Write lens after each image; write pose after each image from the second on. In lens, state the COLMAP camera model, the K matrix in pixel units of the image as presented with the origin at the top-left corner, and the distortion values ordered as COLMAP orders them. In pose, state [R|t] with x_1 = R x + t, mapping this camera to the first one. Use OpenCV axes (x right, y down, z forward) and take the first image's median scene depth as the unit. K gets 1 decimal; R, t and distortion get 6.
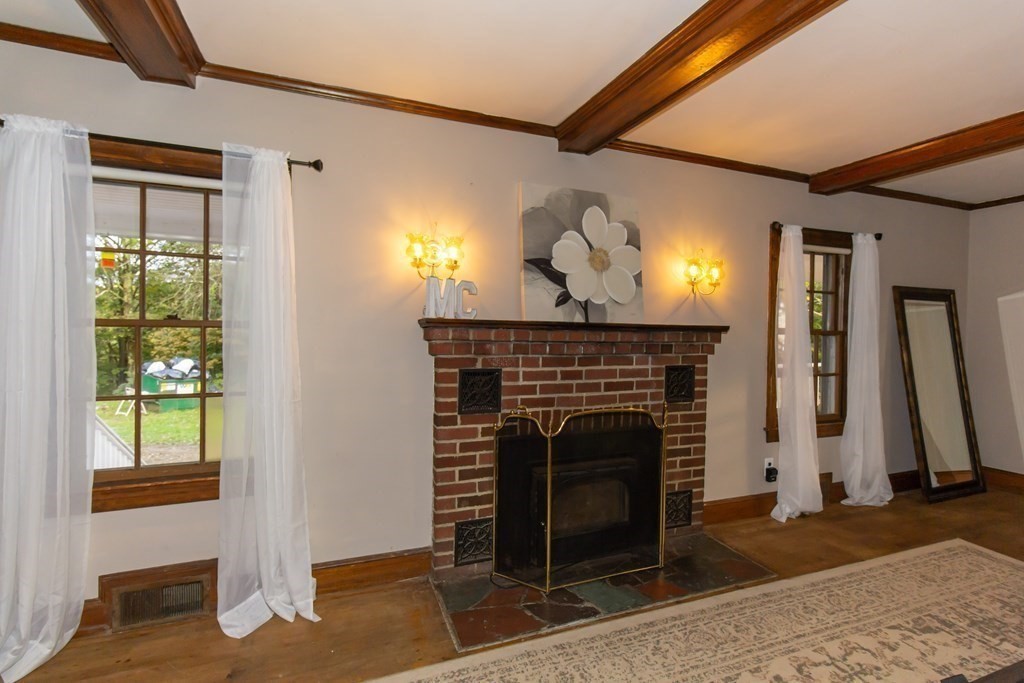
lens RADIAL K [[470.3, 0, 515.8], [0, 470.3, 340.4], [0, 0, 1]] dist [0.002860, 0.001069]
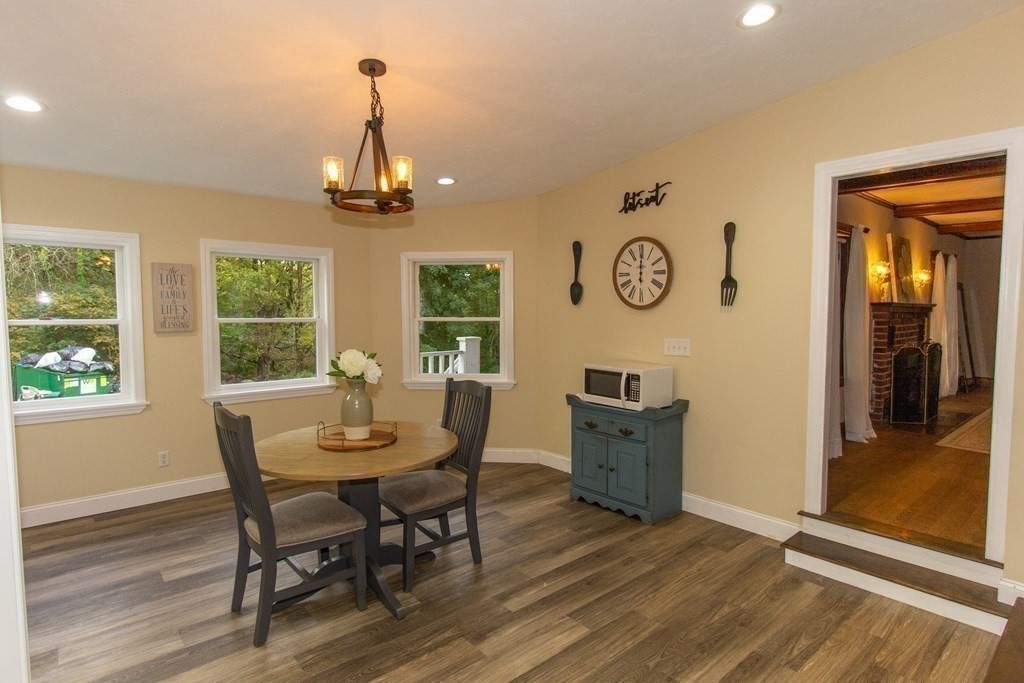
lens RADIAL K [[545.7, 0, 508.9], [0, 545.7, 341.2], [0, 0, 1]] dist [0.002397, 0.000675]
pose [[0.940852, -0.031025, 0.337394, -2.437457], [0.016518, 0.998815, 0.045784, -0.009973], [-0.338415, -0.037503, 0.940249, -0.698343]]
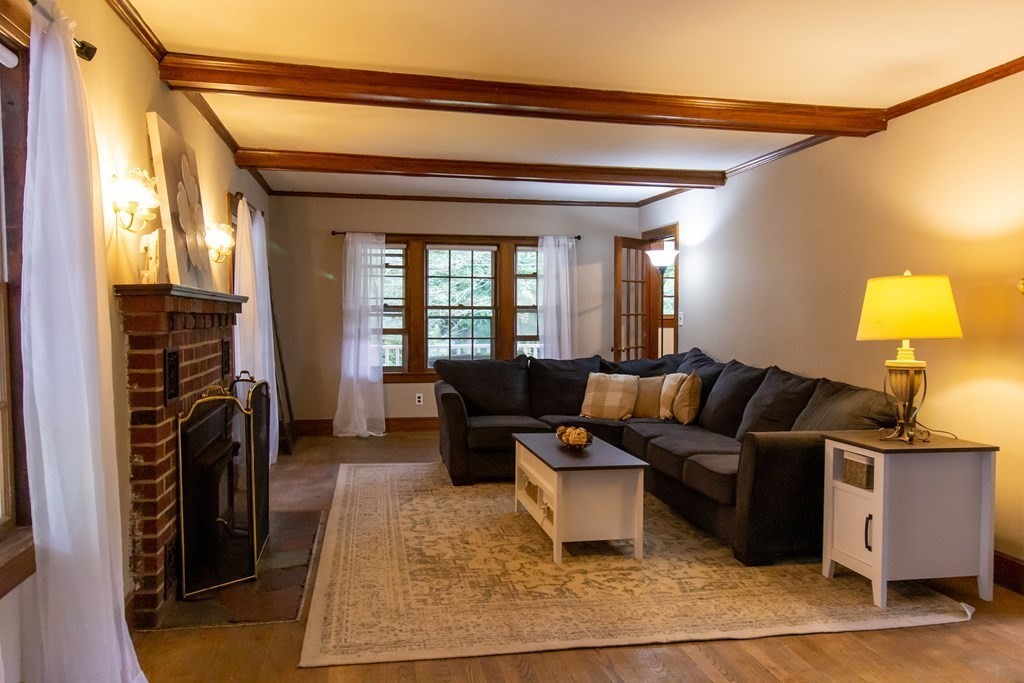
lens RADIAL K [[763.1, 0, 515.8], [0, 763.1, 339.1], [0, 0, 1]] dist [-0.002992, -0.000892]
pose [[0.176953, -0.043945, 0.983238, -1.209878], [0.021333, 0.998939, 0.040807, 0.005995], [-0.983988, 0.013754, 0.177703, 0.187755]]
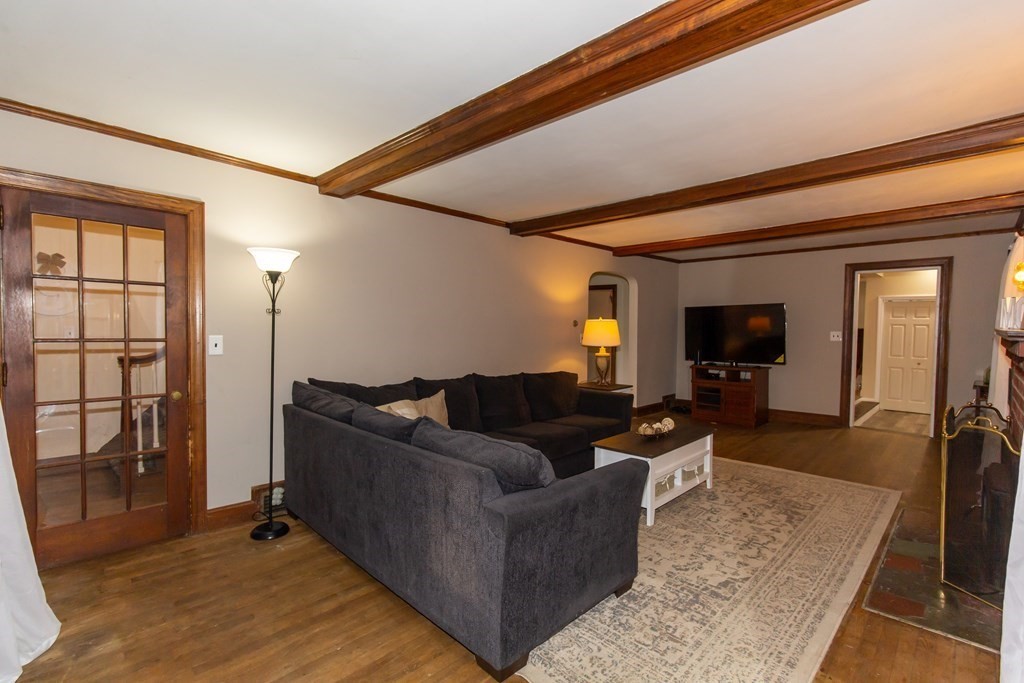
lens RADIAL K [[470.3, 0, 515.8], [0, 470.3, 340.4], [0, 0, 1]] dist [0.002860, 0.001069]
pose [[-0.909754, -0.005801, -0.415107, 1.543596], [-0.027510, 0.998547, 0.046336, -0.033244], [0.414235, 0.053574, -0.908592, 1.525995]]
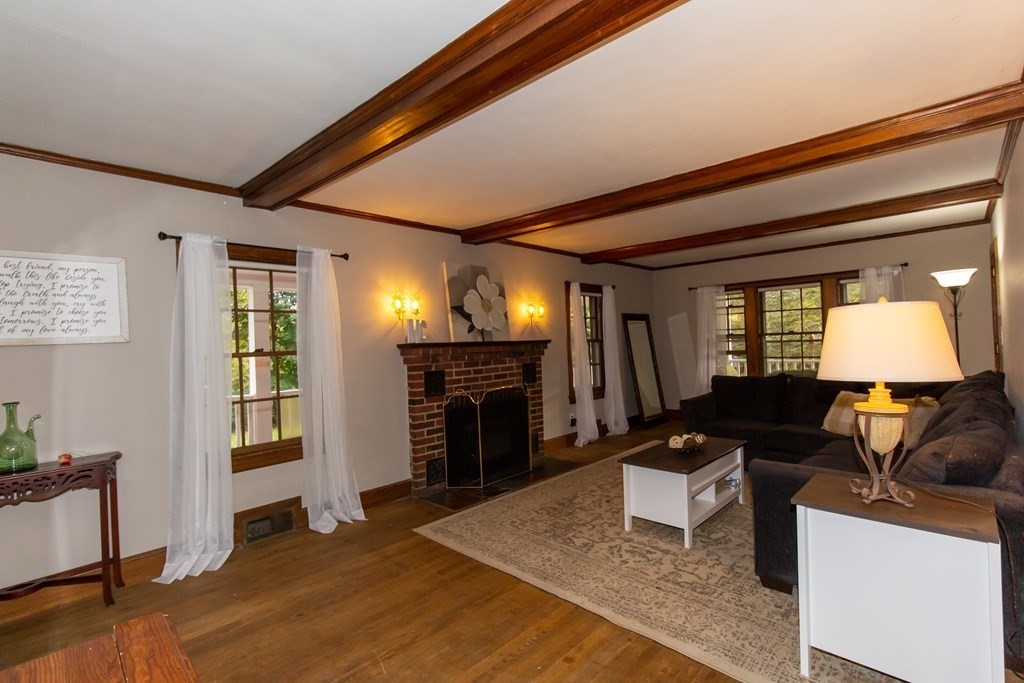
lens RADIAL K [[470.3, 0, 515.8], [0, 470.3, 340.4], [0, 0, 1]] dist [0.002860, 0.001069]
pose [[0.901405, -0.044526, 0.430681, -0.533255], [0.058622, 0.998090, -0.019509, -0.000210], [-0.428990, 0.042833, 0.902293, -0.686471]]
